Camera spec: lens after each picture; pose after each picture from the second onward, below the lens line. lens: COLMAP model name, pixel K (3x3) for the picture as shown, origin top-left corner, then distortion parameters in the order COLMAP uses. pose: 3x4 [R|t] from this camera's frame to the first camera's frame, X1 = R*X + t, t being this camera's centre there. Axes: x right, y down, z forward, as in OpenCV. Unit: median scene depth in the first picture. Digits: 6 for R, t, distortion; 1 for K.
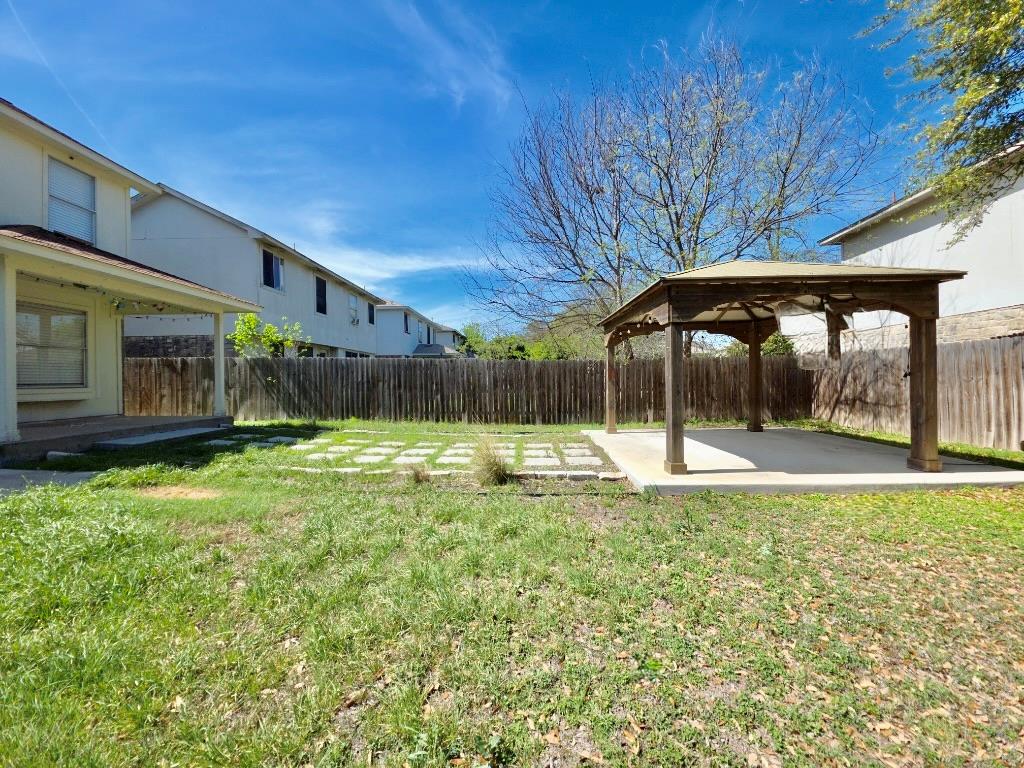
lens RADIAL K [[424.4, 0, 517.0], [0, 424.4, 378.4], [0, 0, 1]] dist [0.030201, -0.000171]
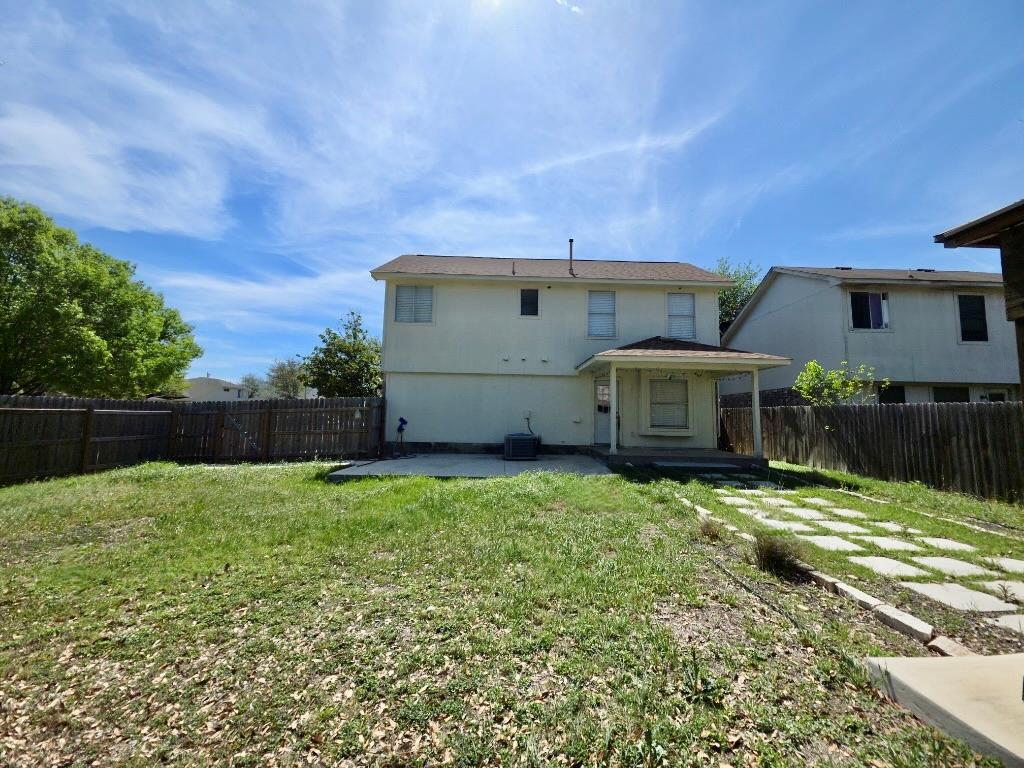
lens RADIAL K [[424.4, 0, 517.0], [0, 424.4, 378.4], [0, 0, 1]] dist [0.030201, -0.000171]
pose [[0.037443, -0.082822, -0.995861, 0.381921], [-0.013818, 0.996421, -0.083388, -0.017774], [0.999203, 0.016883, 0.036165, 0.249214]]
